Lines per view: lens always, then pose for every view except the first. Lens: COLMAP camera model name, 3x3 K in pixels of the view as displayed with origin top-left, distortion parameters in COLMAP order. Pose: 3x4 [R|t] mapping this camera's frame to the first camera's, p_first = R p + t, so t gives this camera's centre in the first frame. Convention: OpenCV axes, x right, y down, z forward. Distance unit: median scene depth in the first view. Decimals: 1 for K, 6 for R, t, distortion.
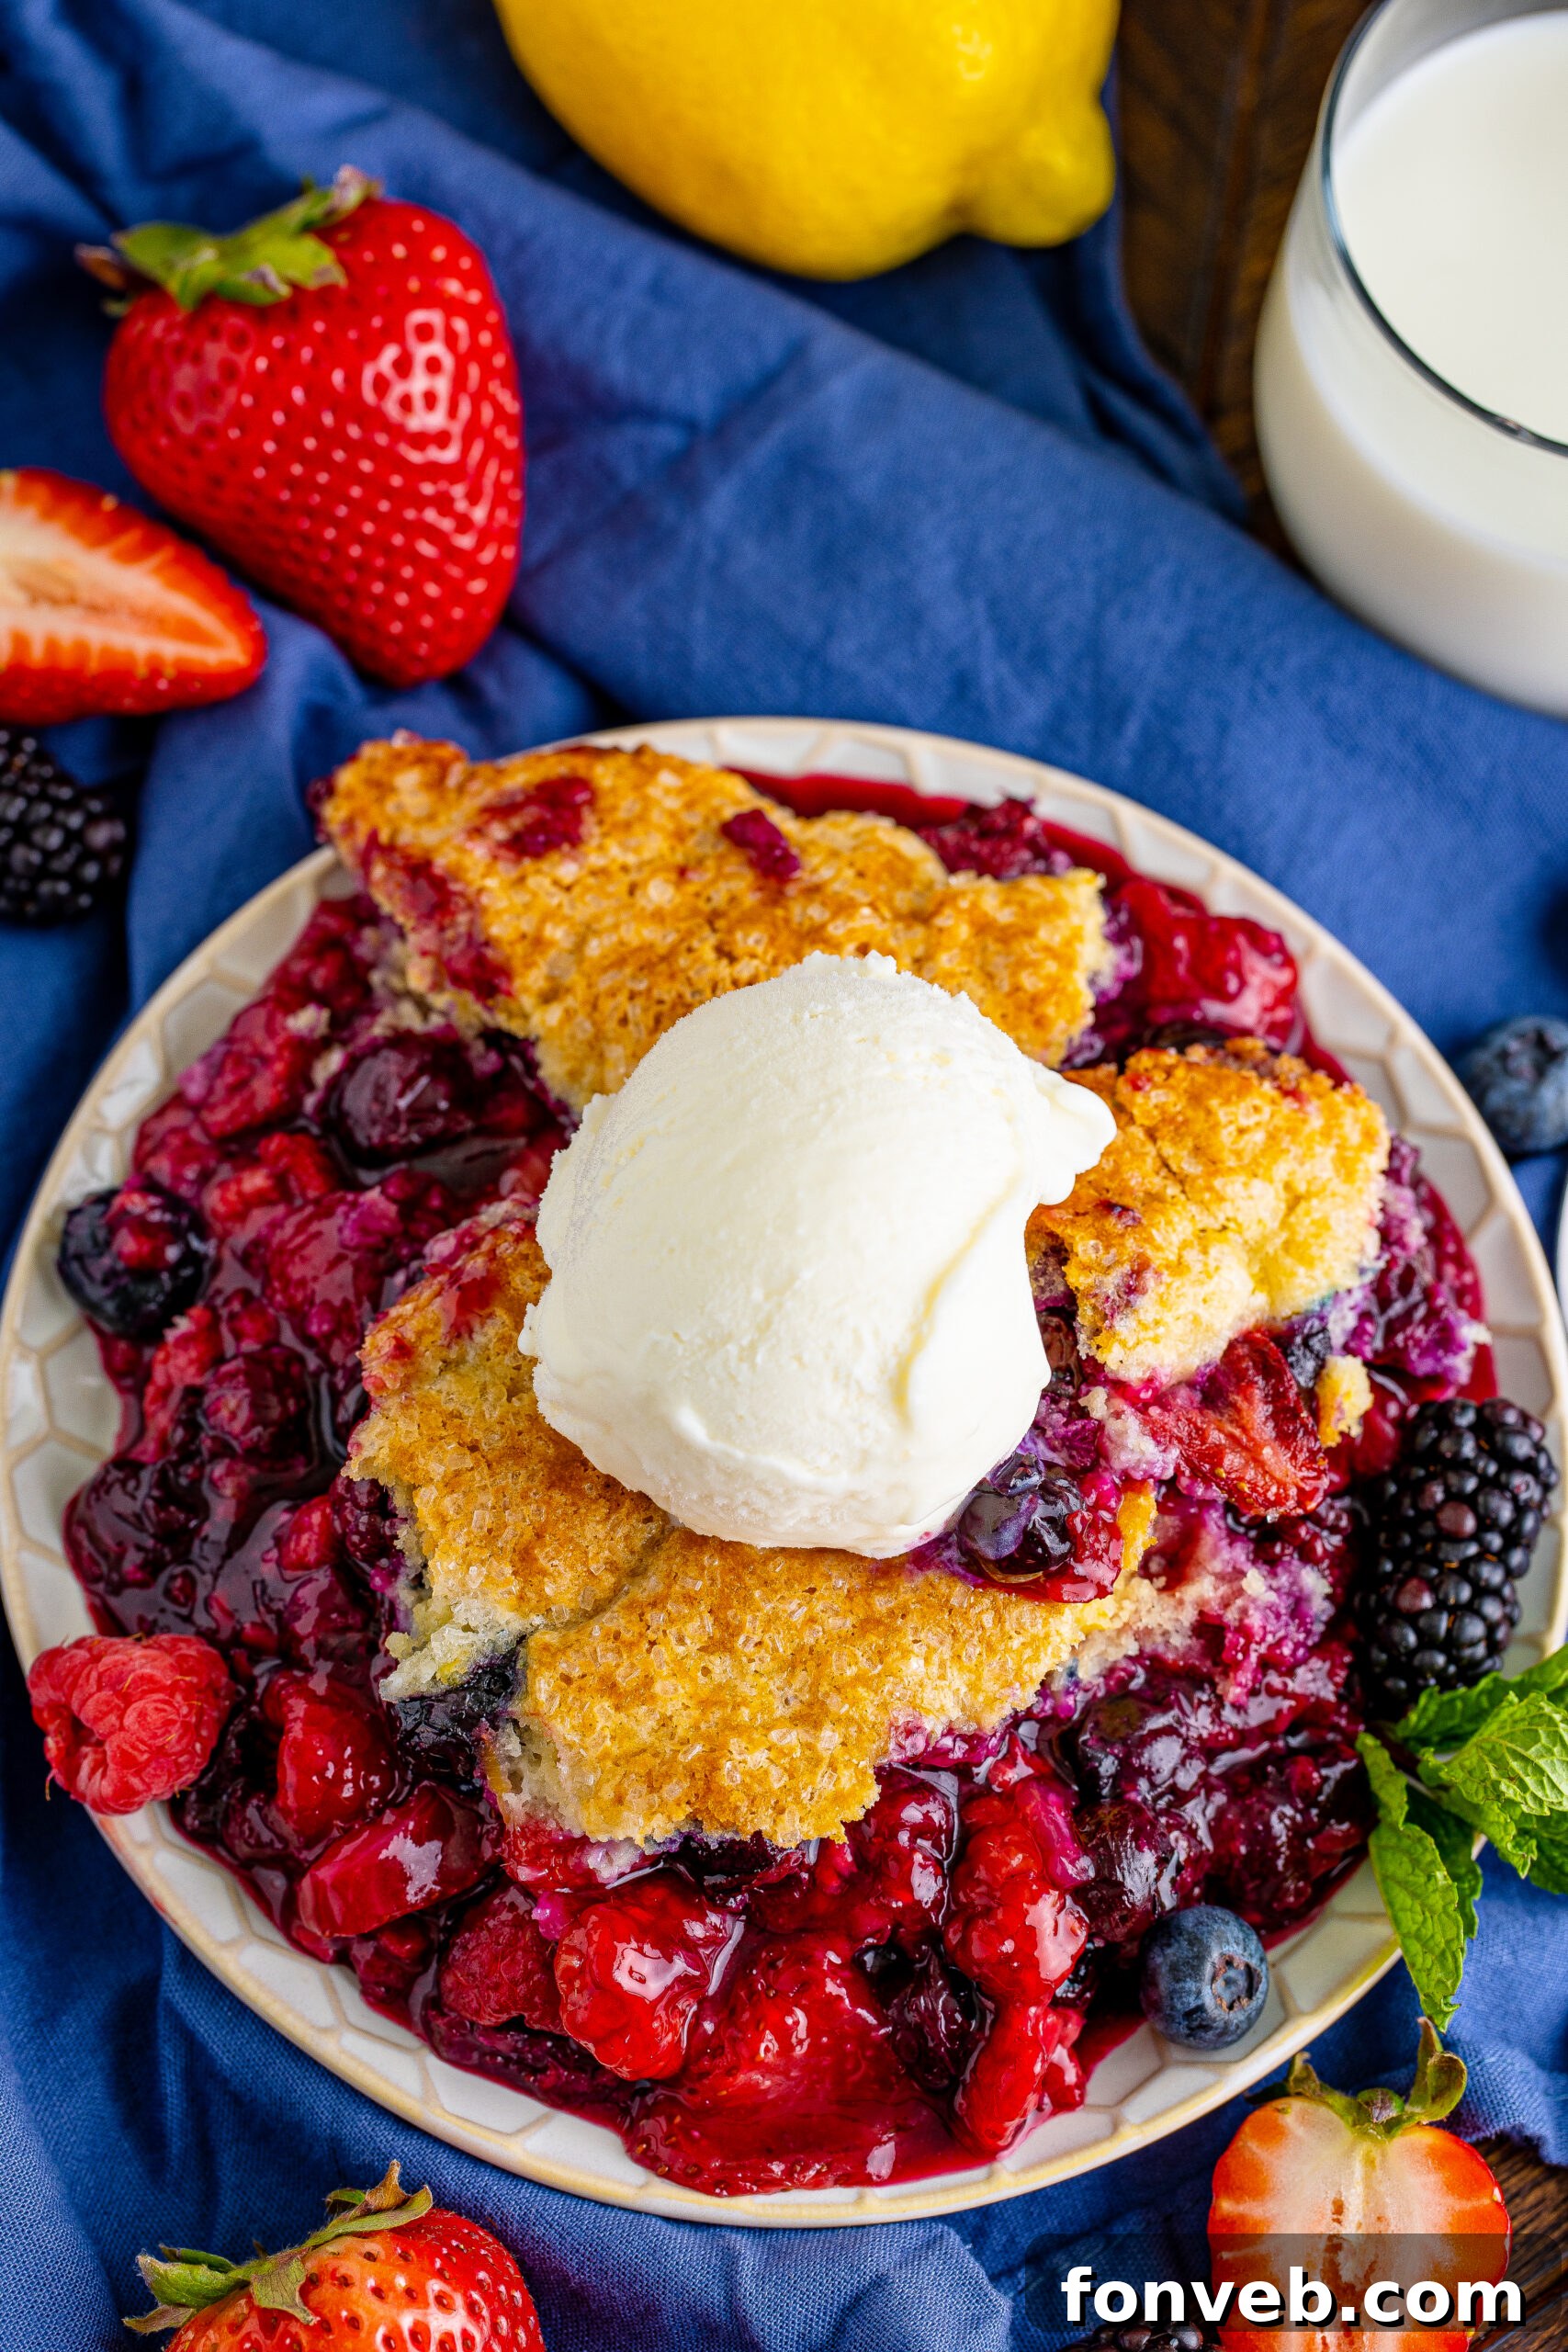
lens RADIAL K [[7948.0, 0, 784.0], [0, 7948.0, 1176.0], [0, 0, 1]] dist [-0.091743, 0.104392]
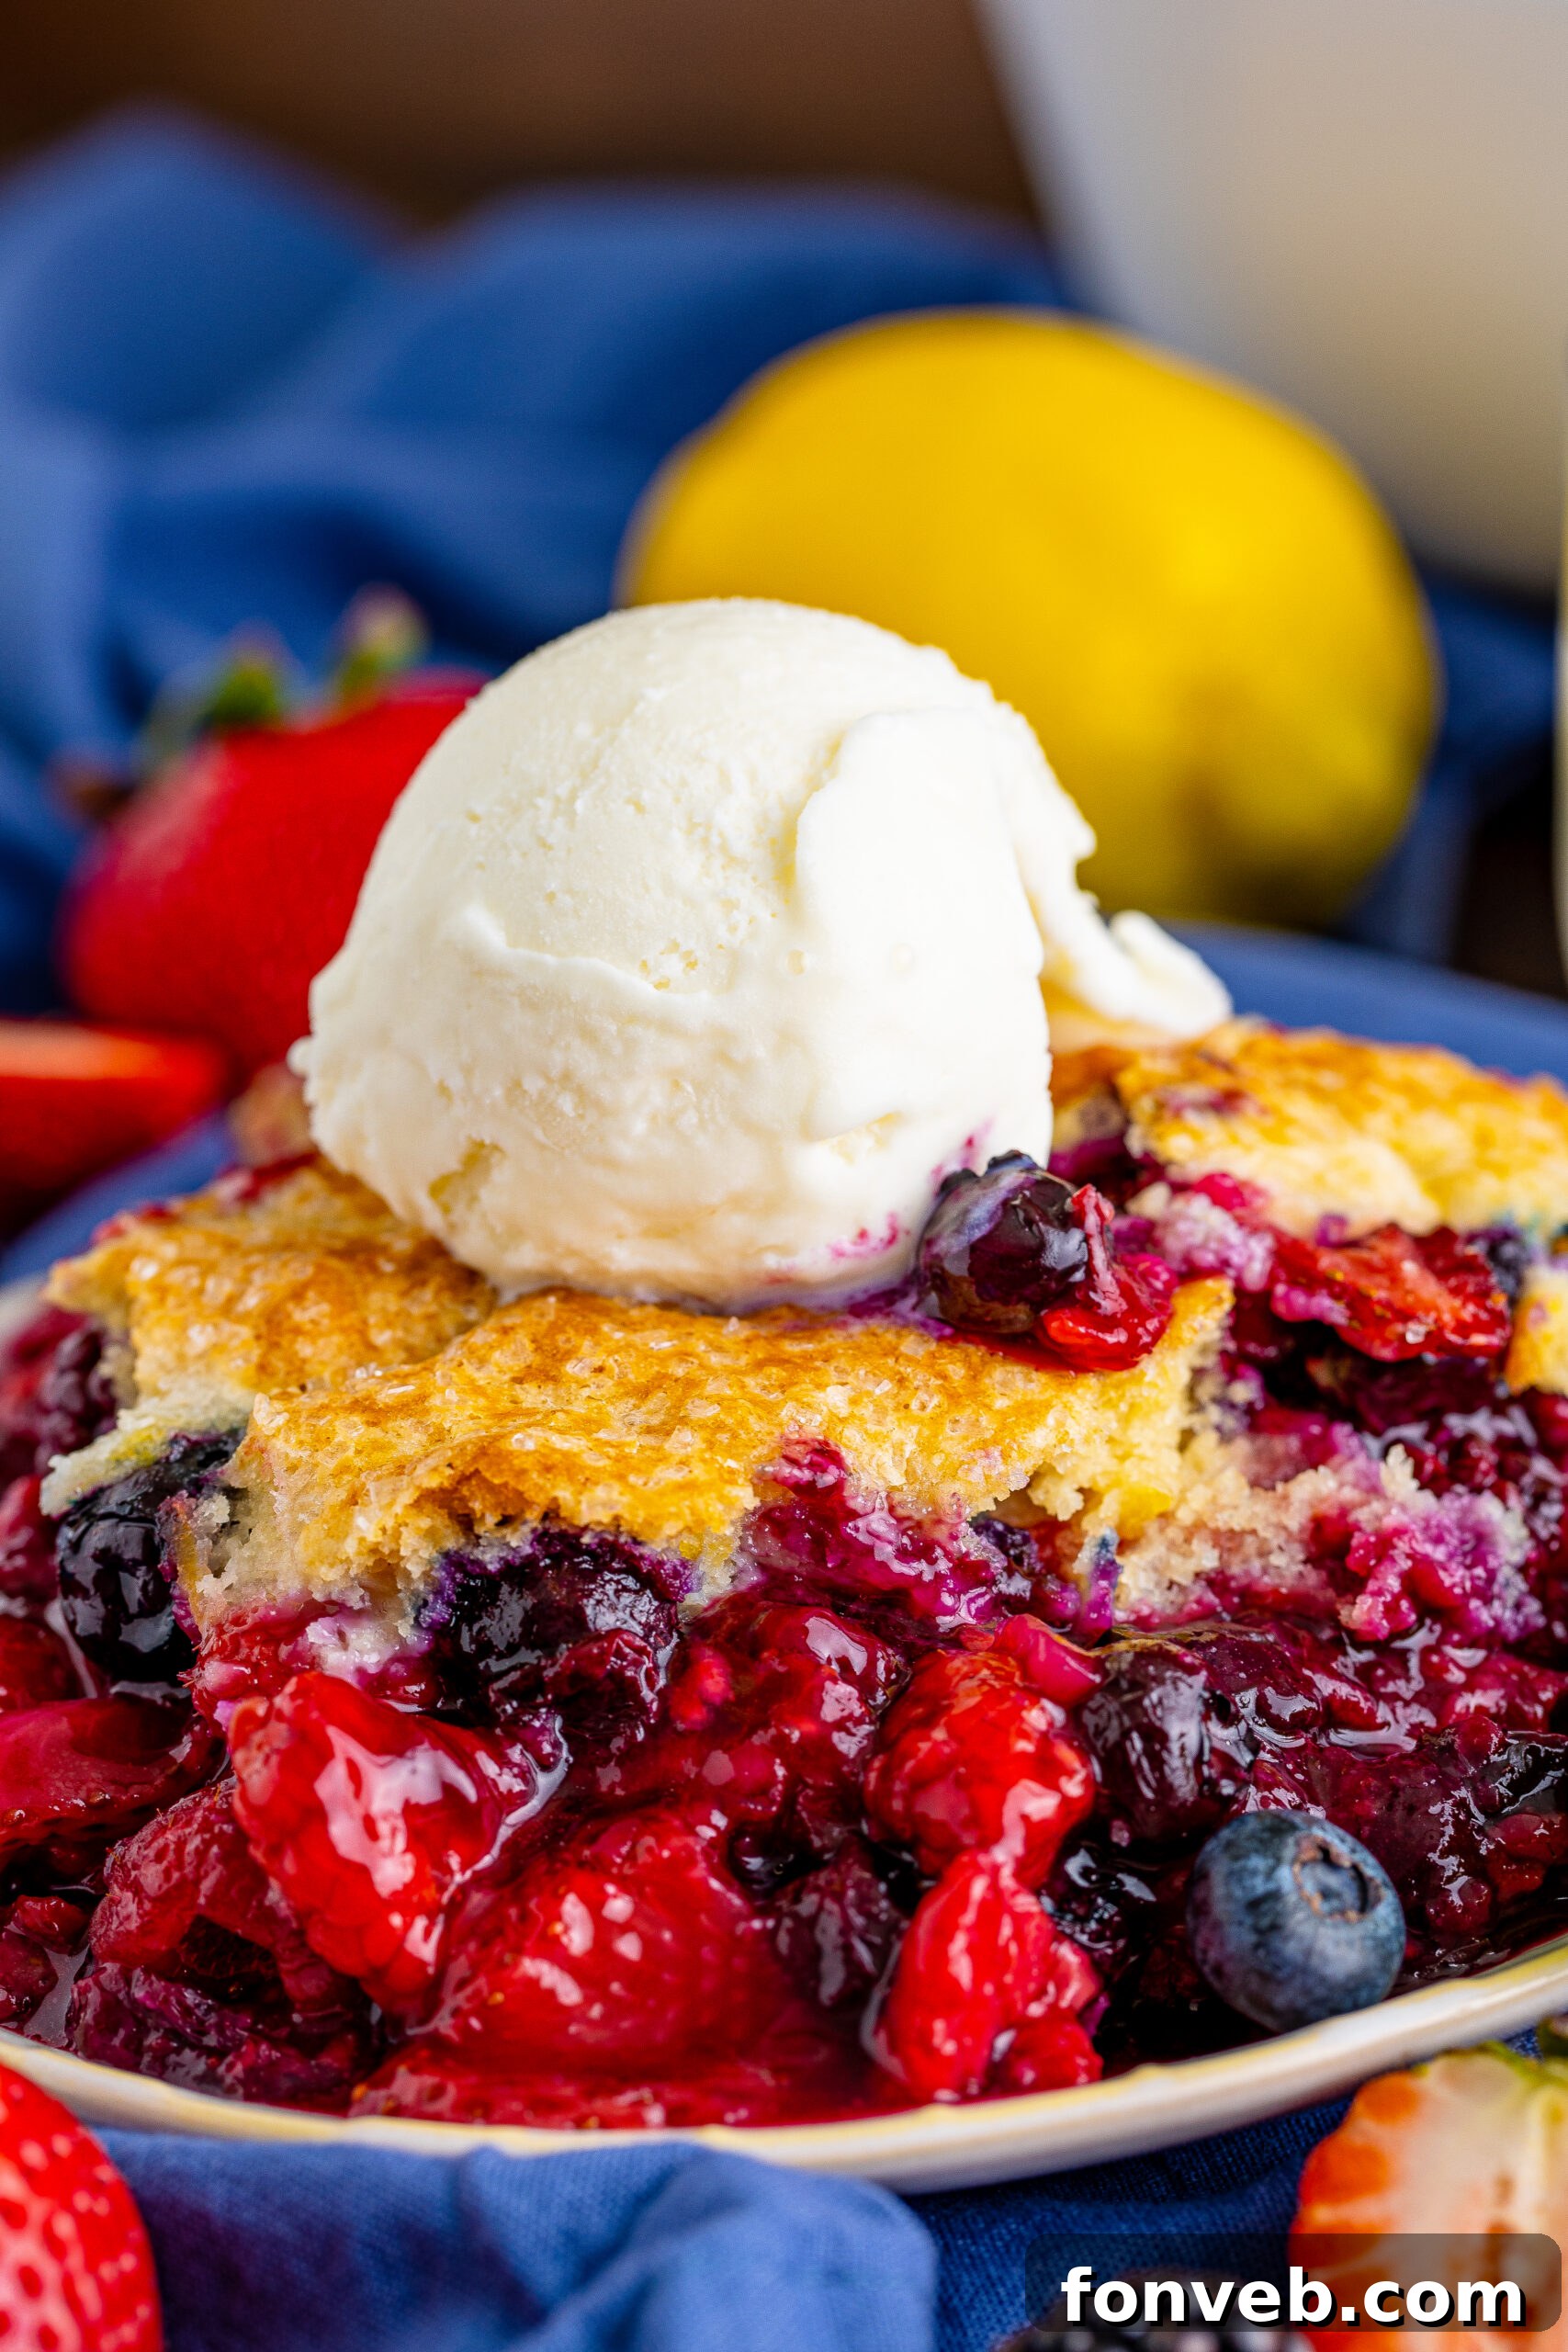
lens RADIAL K [[8381.7, 0, 784.0], [0, 8381.7, 1176.0], [0, 0, 1]] dist [-0.046472, -0.307393]
pose [[0.985165, -0.052745, -0.163306, 0.125532], [-0.076173, 0.718324, -0.691526, 0.523519], [0.153781, 0.693706, 0.703650, 0.500080]]
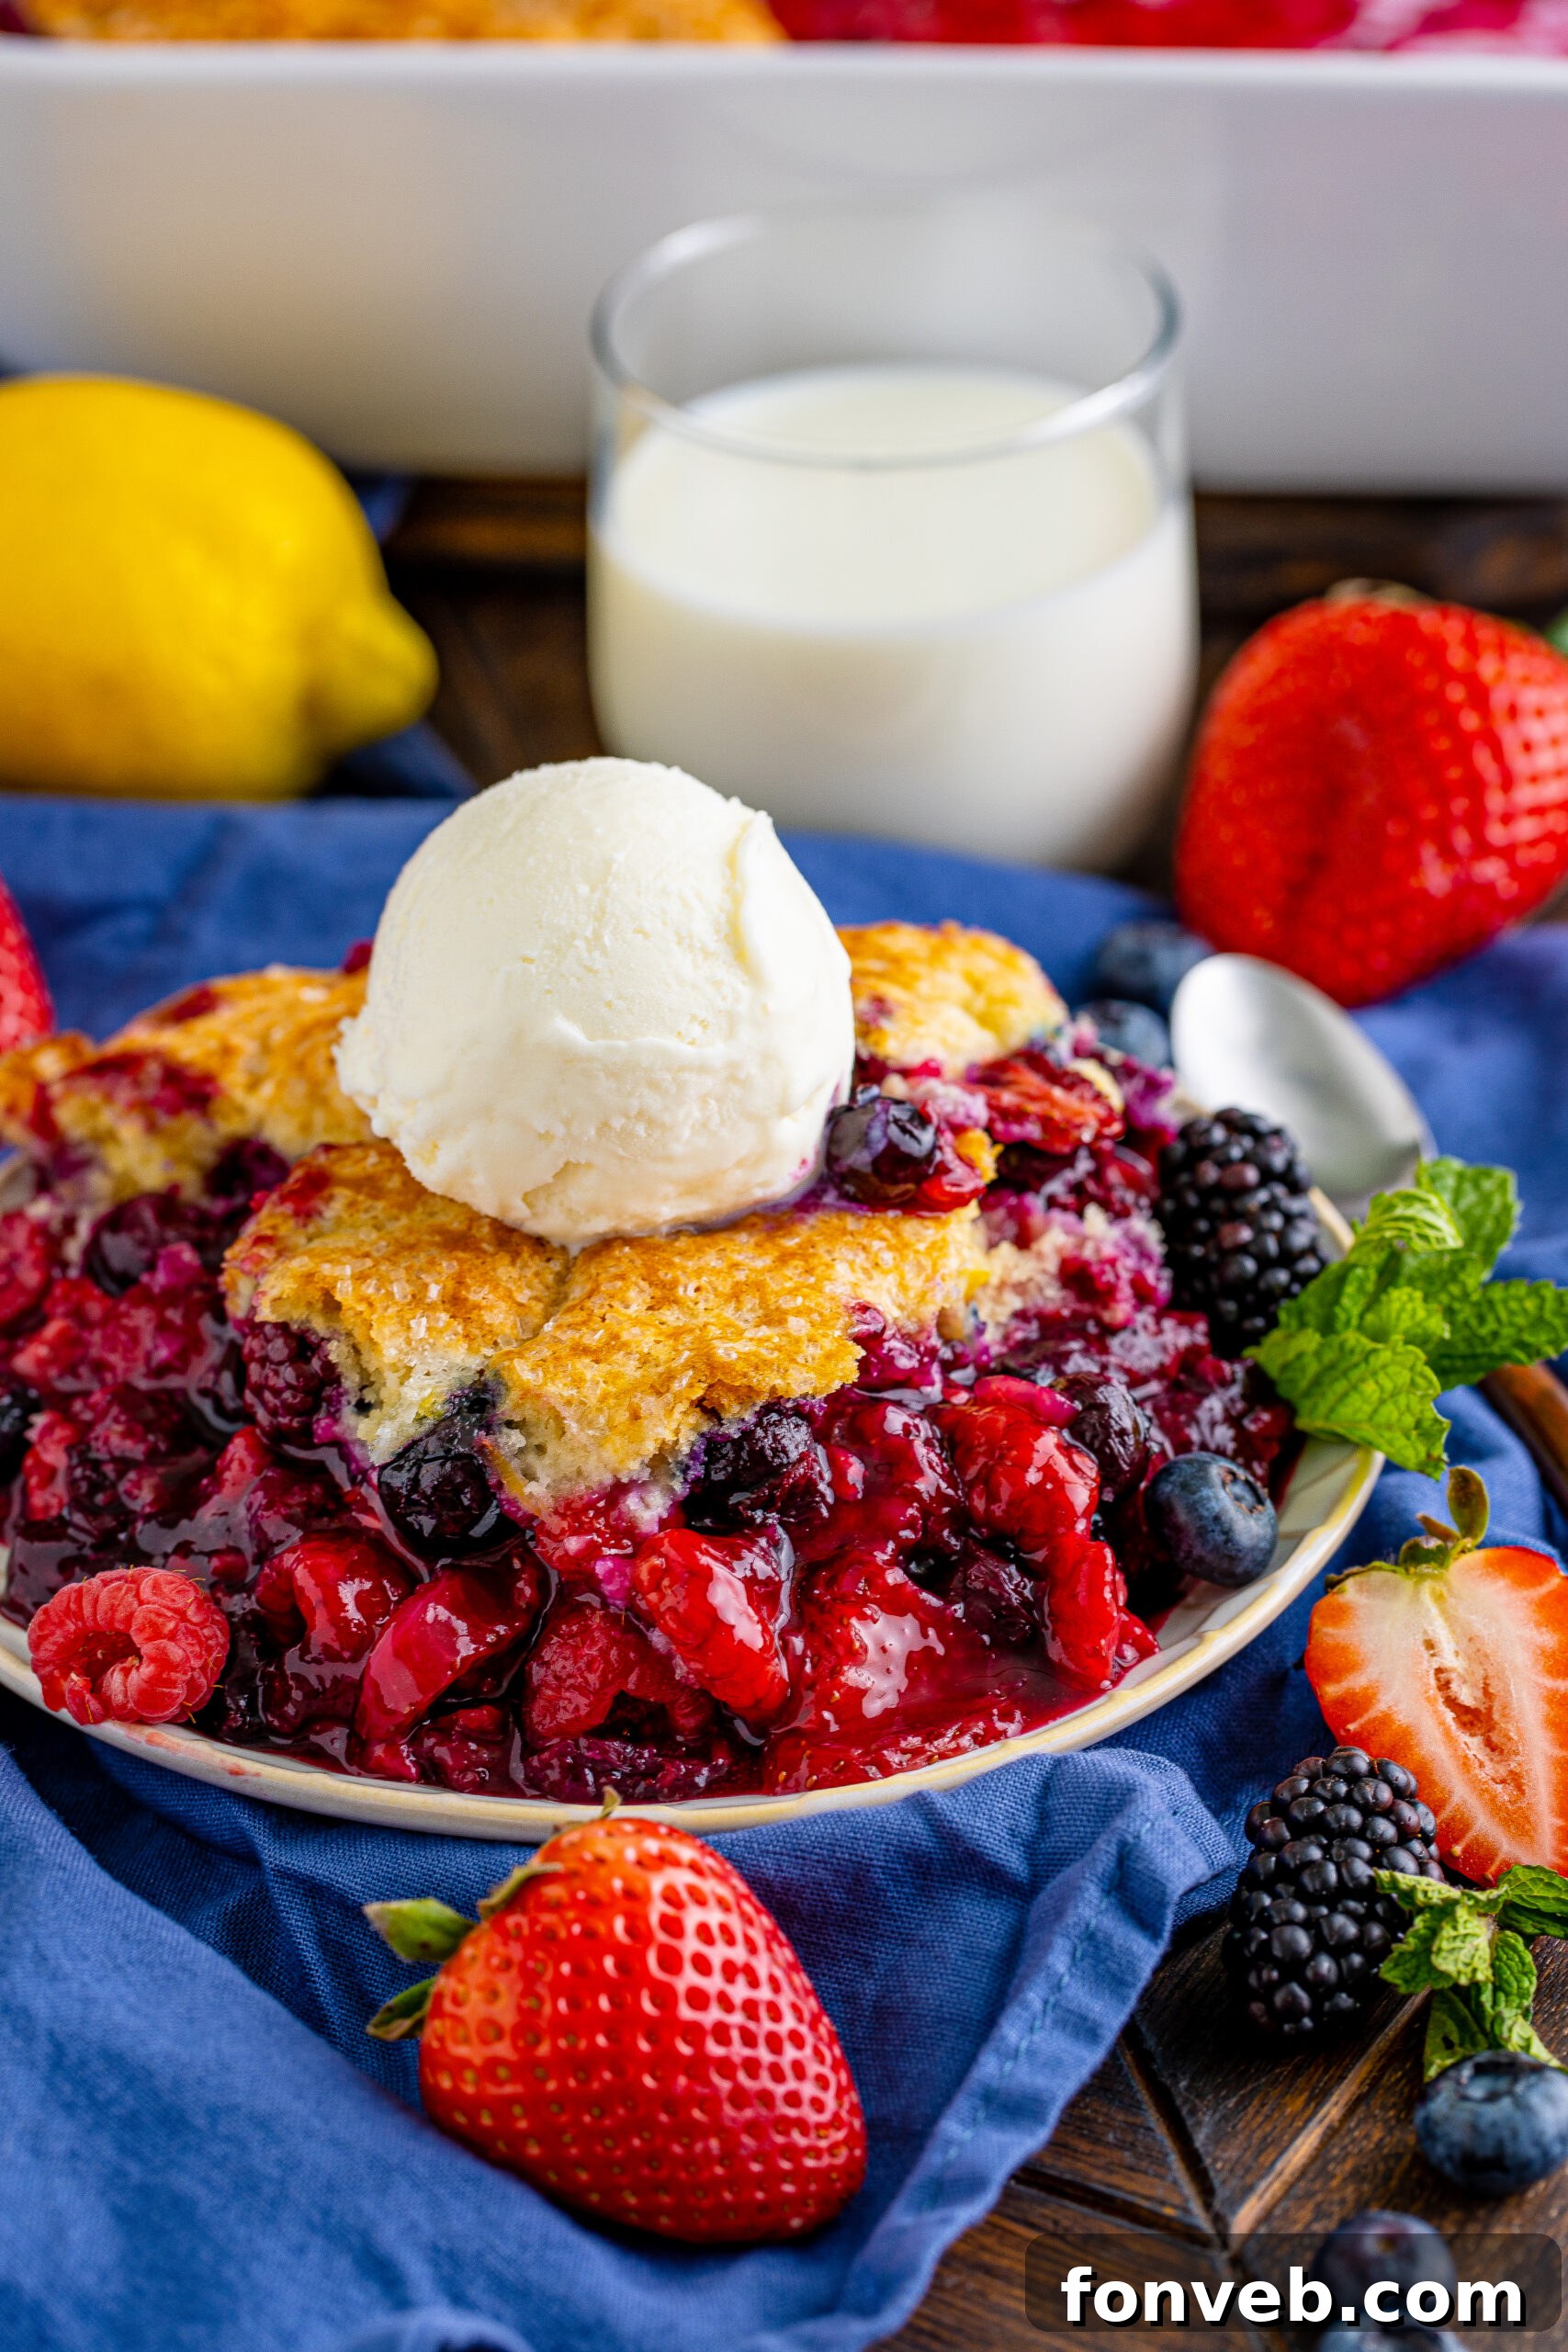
lens RADIAL K [[7948.0, 0, 784.0], [0, 7948.0, 1176.0], [0, 0, 1]] dist [-0.091743, 0.104392]
pose [[0.913622, -0.277796, 0.296858, -0.295020], [0.396139, 0.772544, -0.496235, 0.563522], [-0.091484, 0.570969, 0.815859, 0.143752]]
